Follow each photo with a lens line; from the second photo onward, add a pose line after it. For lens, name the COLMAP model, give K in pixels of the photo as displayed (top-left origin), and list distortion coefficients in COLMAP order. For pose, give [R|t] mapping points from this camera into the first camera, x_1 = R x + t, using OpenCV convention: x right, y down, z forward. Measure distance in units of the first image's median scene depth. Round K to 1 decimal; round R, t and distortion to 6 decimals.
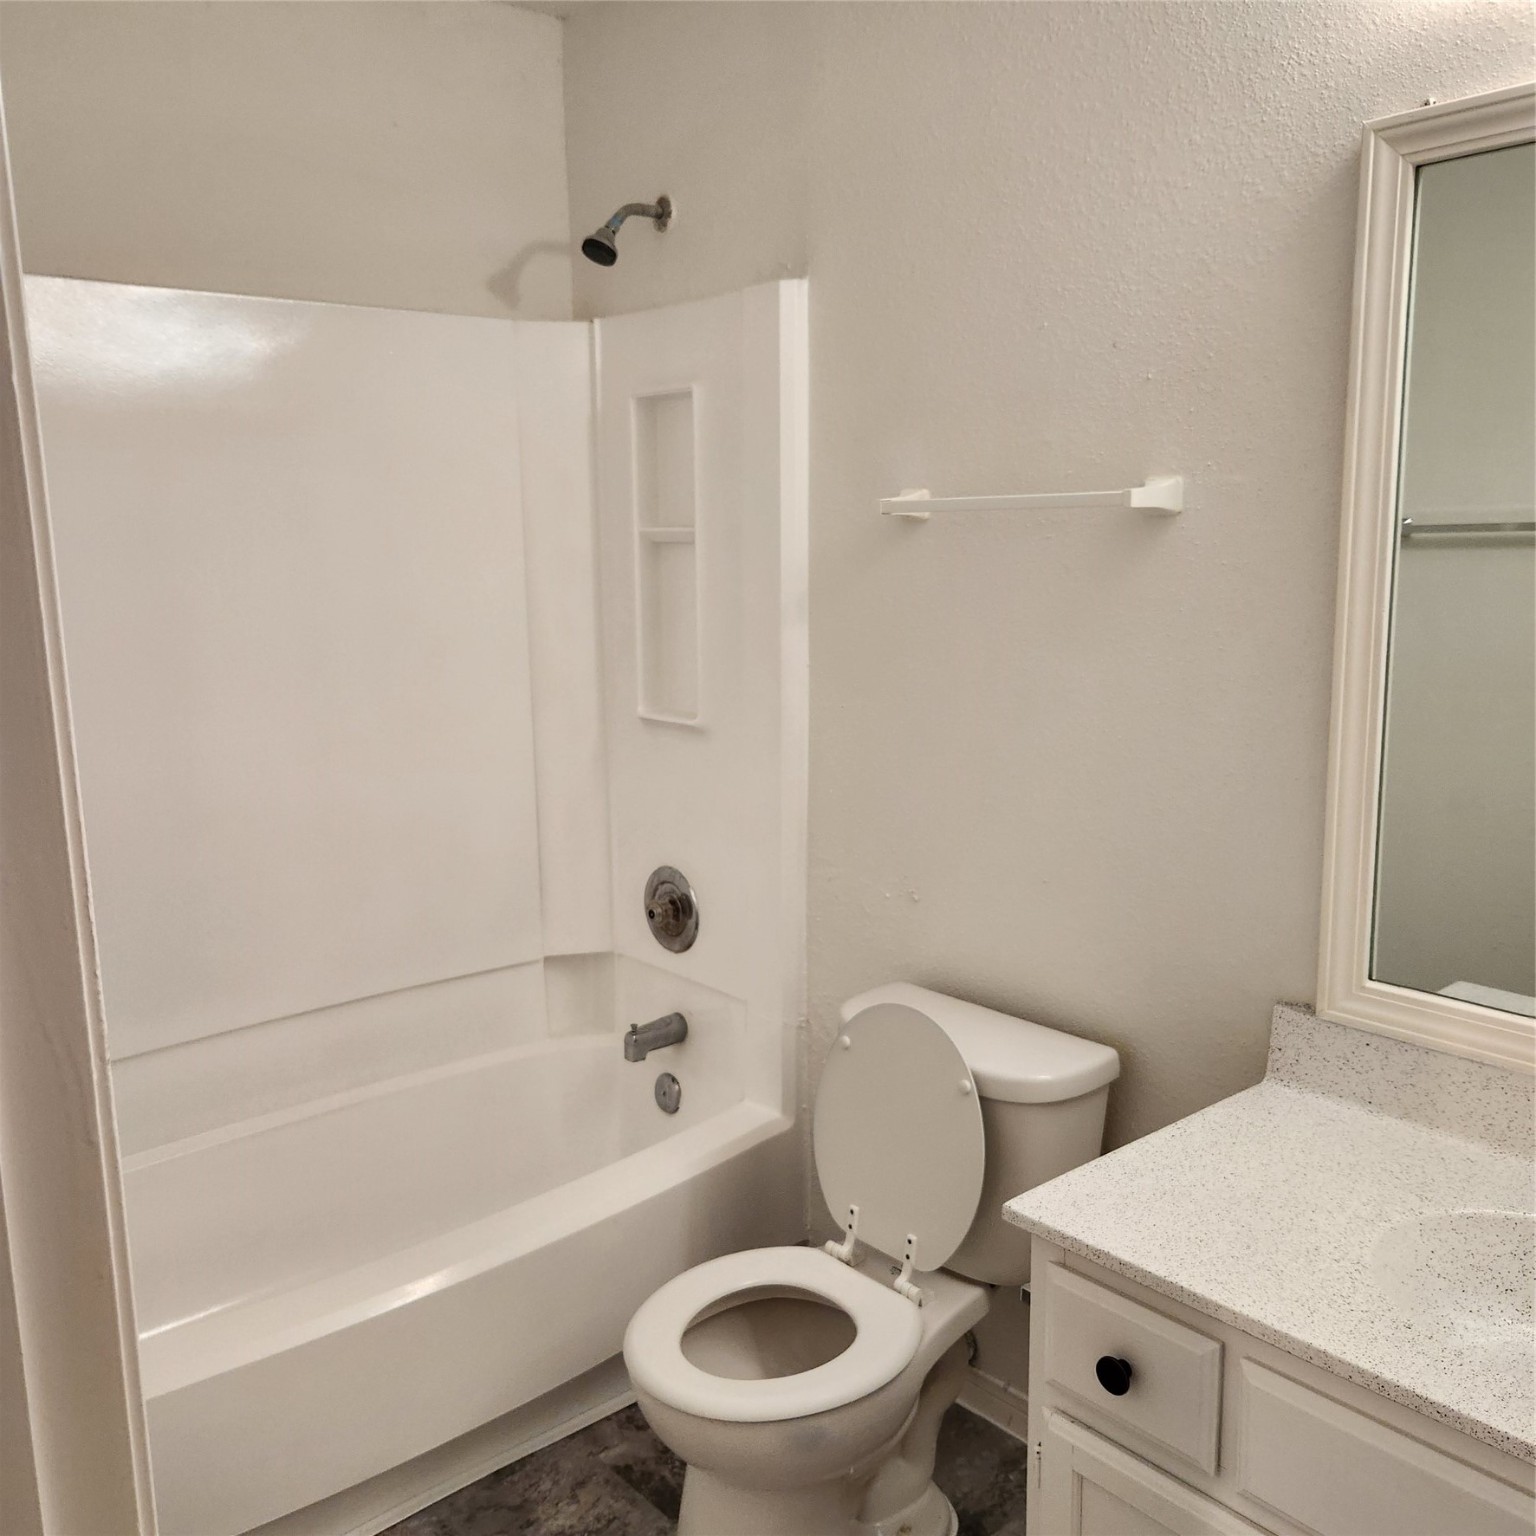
lens RADIAL K [[1394.0, 0, 773.2], [0, 1394.0, 774.8], [0, 0, 1]] dist [0.056244, -0.030550]
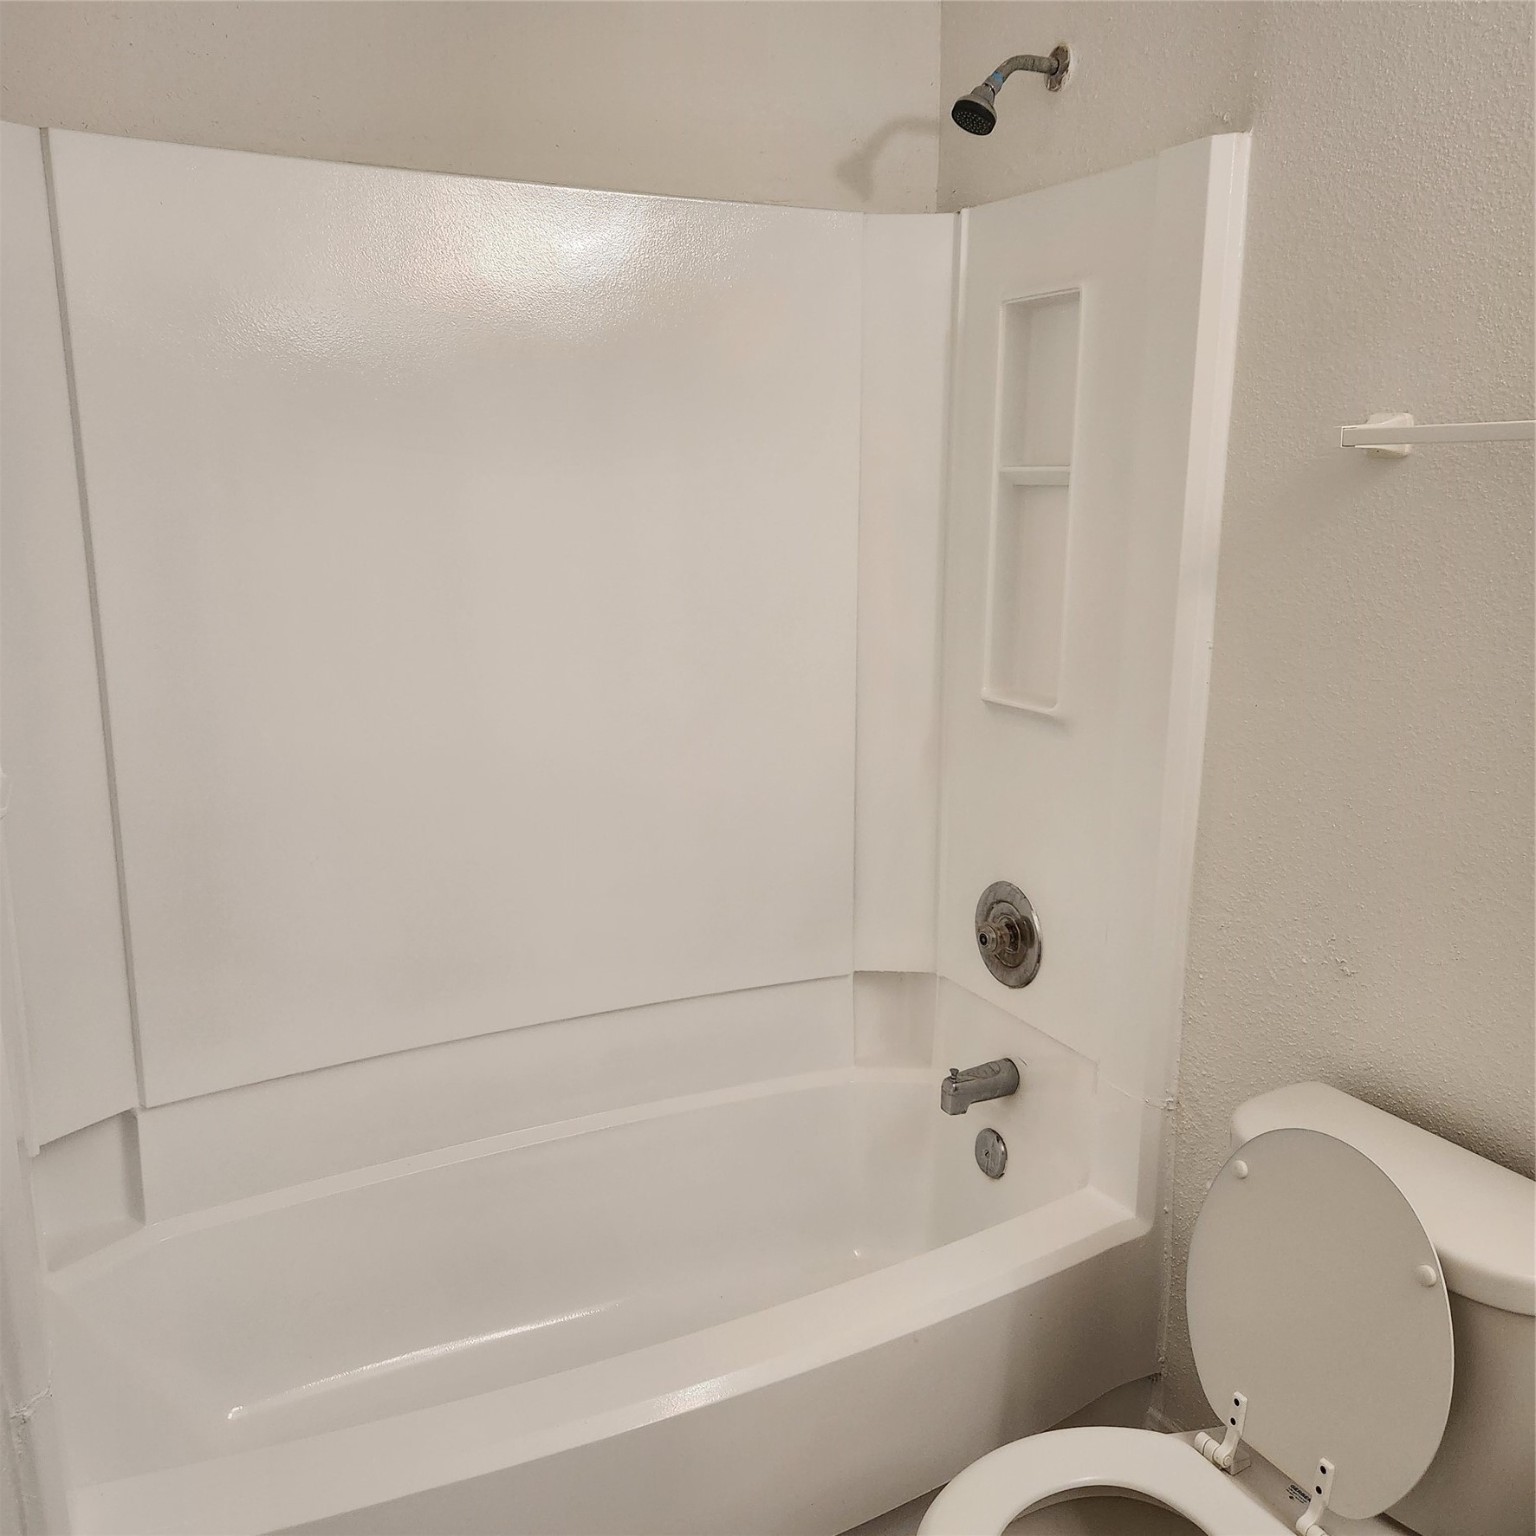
lens RADIAL K [[1394.0, 0, 757.8], [0, 1394.0, 762.7], [0, 0, 1]] dist [0.056244, -0.030550]
pose [[0.966440, 0.064971, -0.248540, -0.019171], [-0.058069, 0.997699, 0.035010, -0.026965], [0.250243, -0.019402, 0.967989, 0.183348]]
